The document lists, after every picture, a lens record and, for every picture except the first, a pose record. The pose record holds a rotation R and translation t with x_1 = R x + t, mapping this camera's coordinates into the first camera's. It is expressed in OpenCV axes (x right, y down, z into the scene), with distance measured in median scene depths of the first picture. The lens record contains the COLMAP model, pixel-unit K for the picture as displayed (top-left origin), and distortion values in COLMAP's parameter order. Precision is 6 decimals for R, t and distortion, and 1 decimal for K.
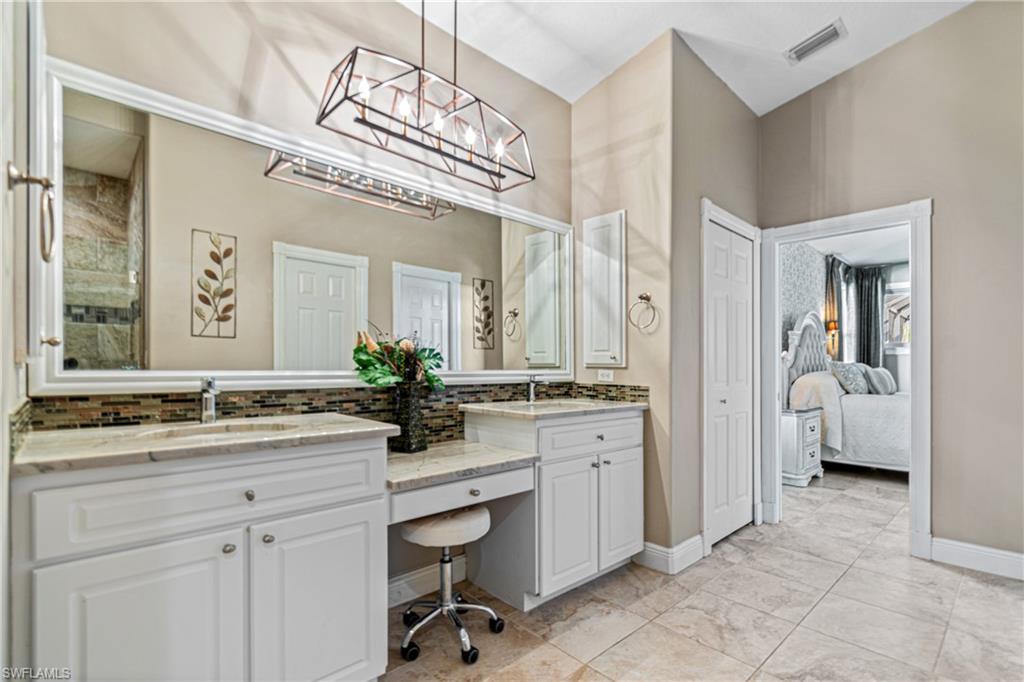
lens RADIAL K [[473.1, 0, 513.9], [0, 473.1, 363.9], [0, 0, 1]] dist [-0.000717, -0.000238]
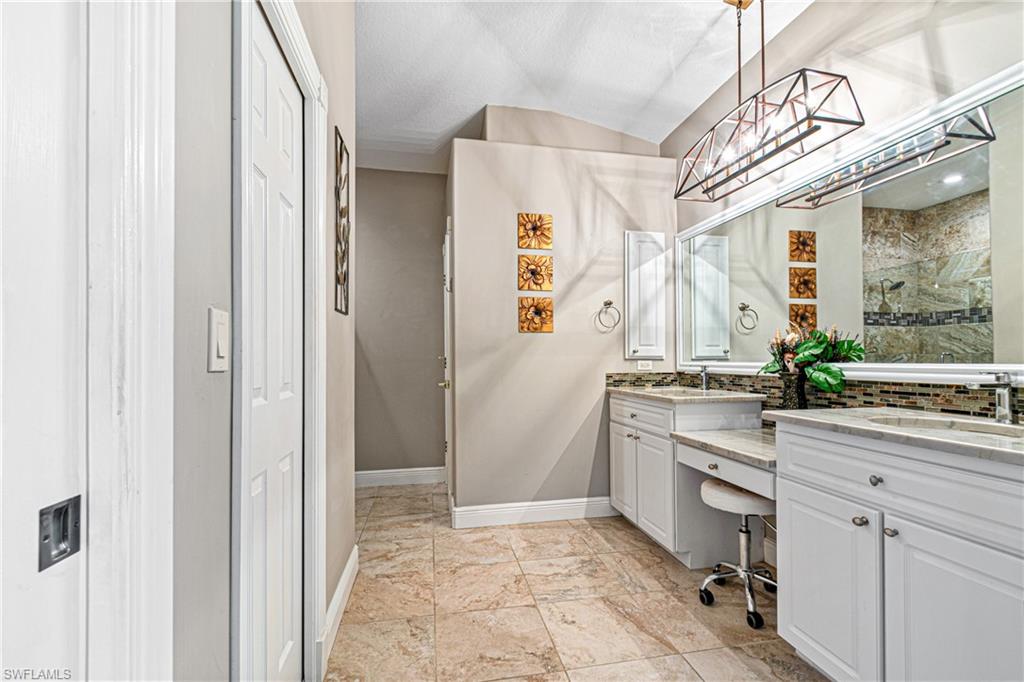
lens RADIAL K [[449.4, 0, 511.8], [0, 449.4, 362.2], [0, 0, 1]] dist [-0.001278, -0.000221]
pose [[-0.528120, 0.000096, -0.849169, 0.987814], [0.003246, 0.999993, -0.001906, 0.014028], [0.849163, -0.003763, -0.528117, 1.029487]]
